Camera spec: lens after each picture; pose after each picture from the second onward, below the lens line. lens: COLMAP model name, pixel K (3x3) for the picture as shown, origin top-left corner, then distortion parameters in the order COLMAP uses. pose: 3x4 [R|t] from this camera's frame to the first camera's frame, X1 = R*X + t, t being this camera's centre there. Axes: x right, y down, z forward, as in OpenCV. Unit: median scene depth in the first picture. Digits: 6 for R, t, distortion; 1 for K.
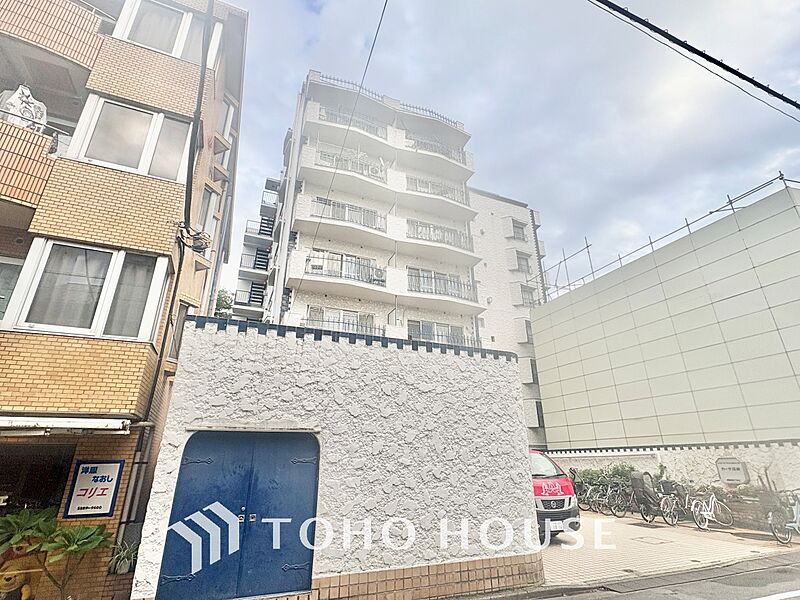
lens RADIAL K [[400.7, 0, 399.4], [0, 400.7, 302.7], [0, 0, 1]] dist [0.001641, 0.000372]
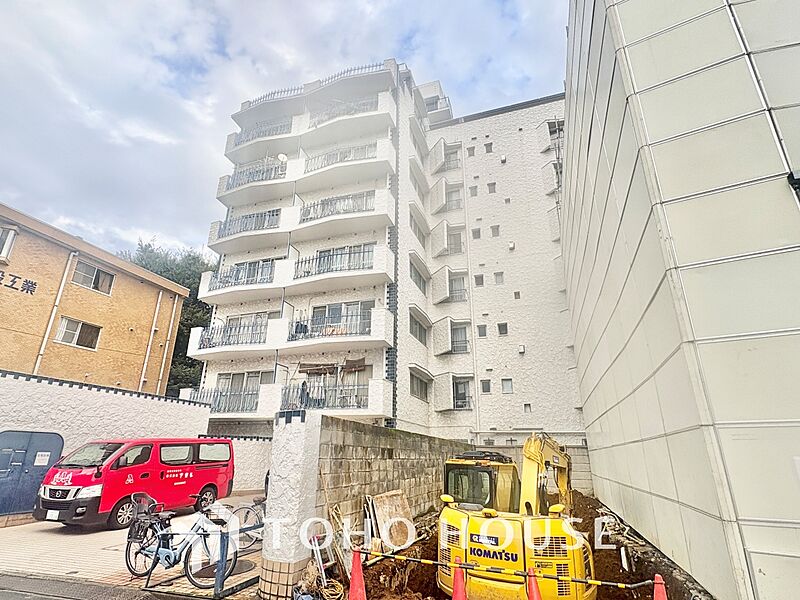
lens RADIAL K [[423.9, 0, 400.0], [0, 423.9, 300.0], [0, 0, 1]] dist [-0.000373, 0.000514]
pose [[0.743910, -0.223895, -0.629658, 1.371602], [0.238175, 0.969162, -0.063223, 0.234315], [0.624396, -0.102937, 0.774295, 0.586702]]
